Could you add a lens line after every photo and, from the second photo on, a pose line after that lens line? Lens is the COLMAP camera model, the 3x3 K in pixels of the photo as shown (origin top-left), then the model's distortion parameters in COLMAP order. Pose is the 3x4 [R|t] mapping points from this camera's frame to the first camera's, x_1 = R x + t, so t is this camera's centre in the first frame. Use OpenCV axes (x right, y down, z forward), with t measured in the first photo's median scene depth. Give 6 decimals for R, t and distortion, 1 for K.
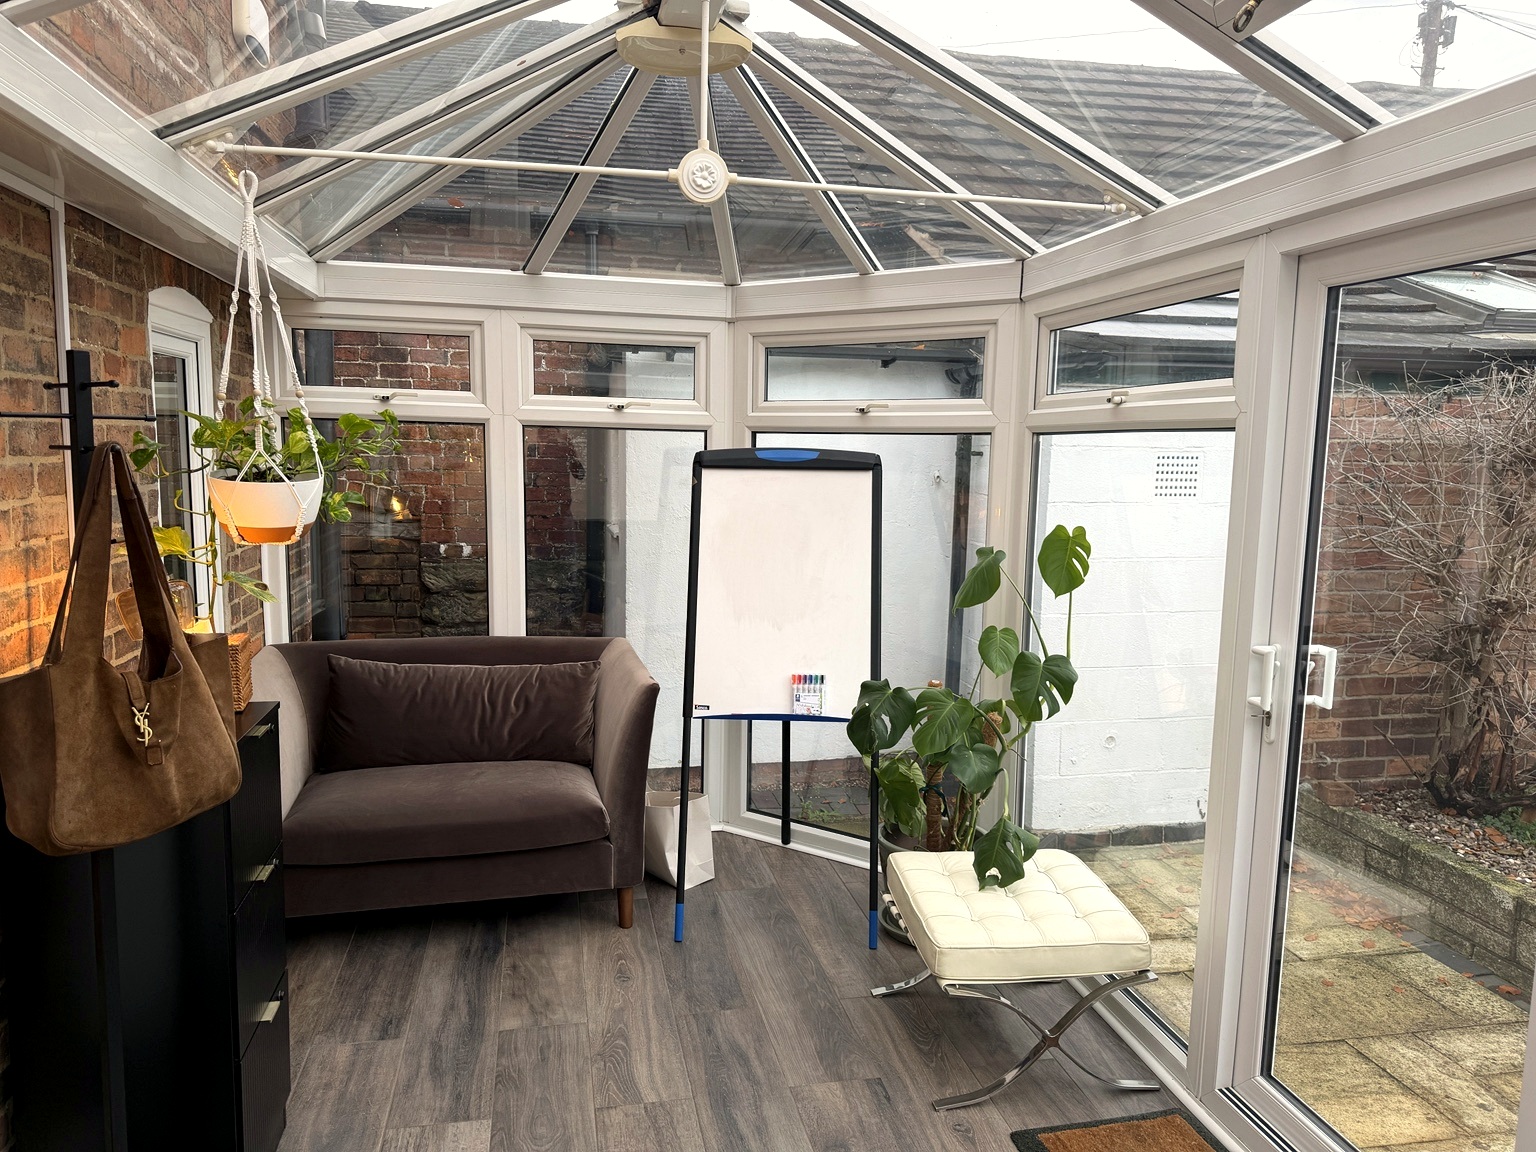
lens RADIAL K [[1090.9, 0, 768.0], [0, 1090.9, 576.0], [0, 0, 1]] dist [0.045113, -0.060548]
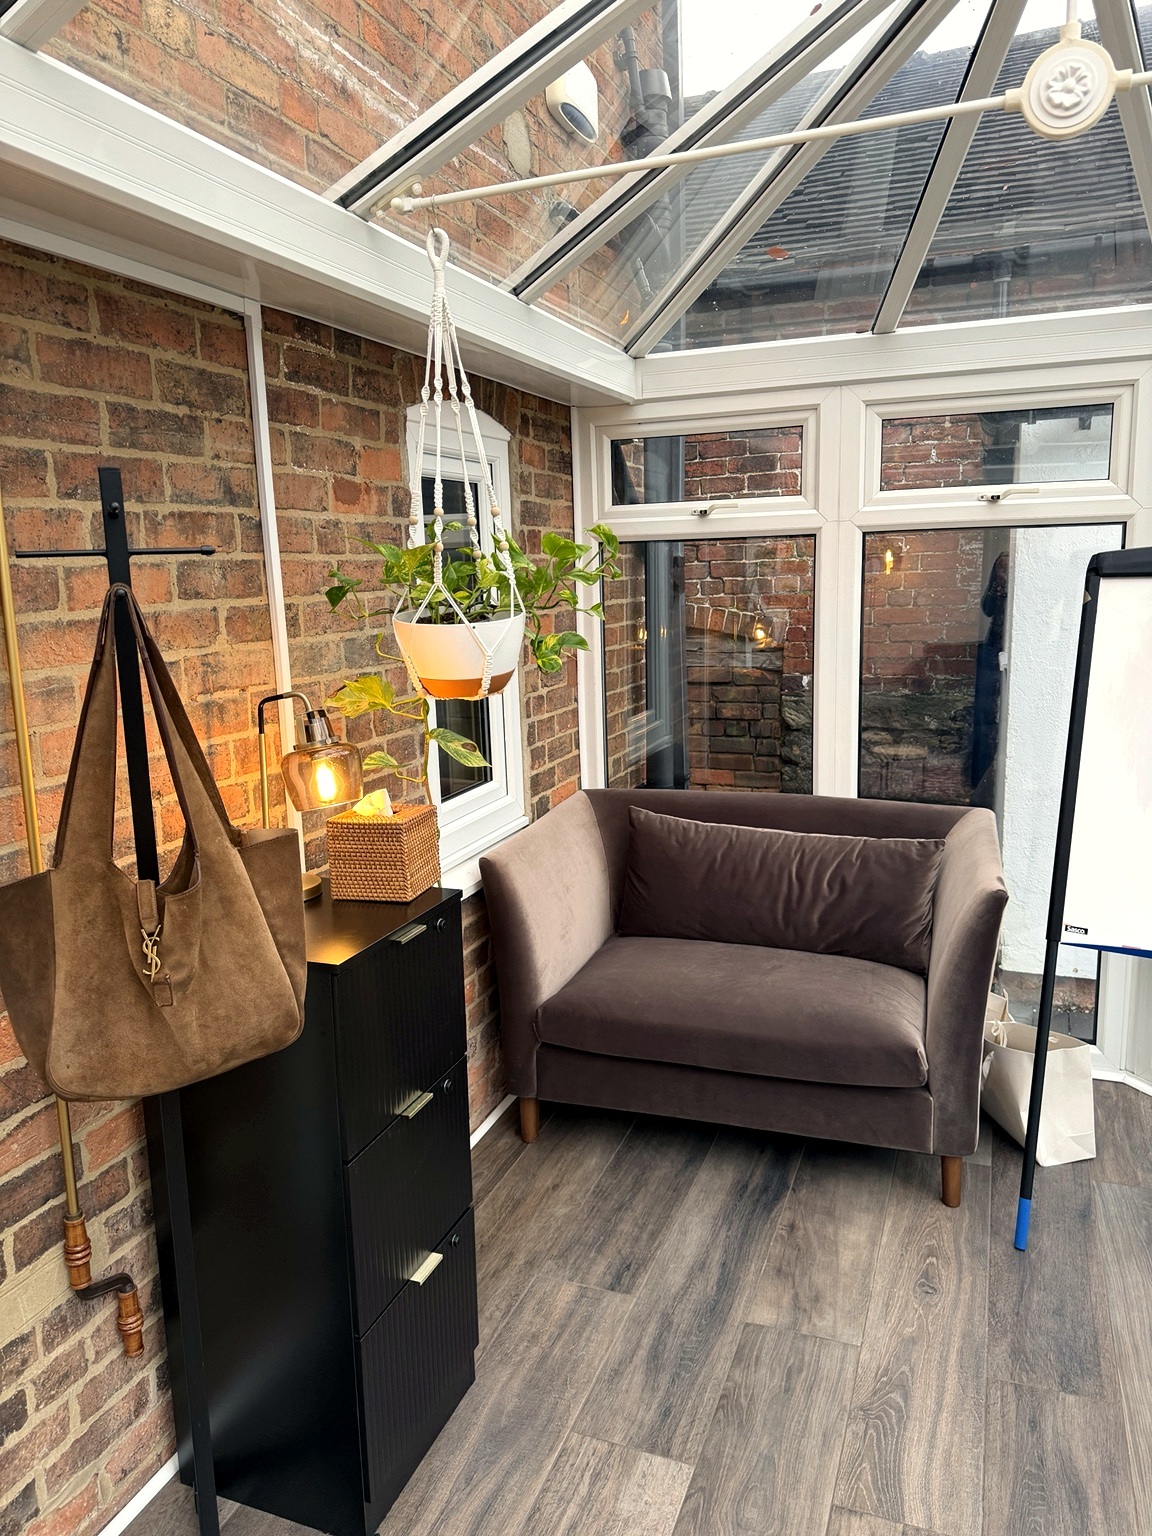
lens RADIAL K [[1090.9, 0, 576.0], [0, 1090.9, 768.0], [0, 0, 1]] dist [0.045113, -0.060548]
pose [[0.840887, 0.054166, -0.538494, 0.047917], [-0.017040, 0.997135, 0.073692, -0.029789], [0.540943, -0.052791, 0.839401, 0.280753]]
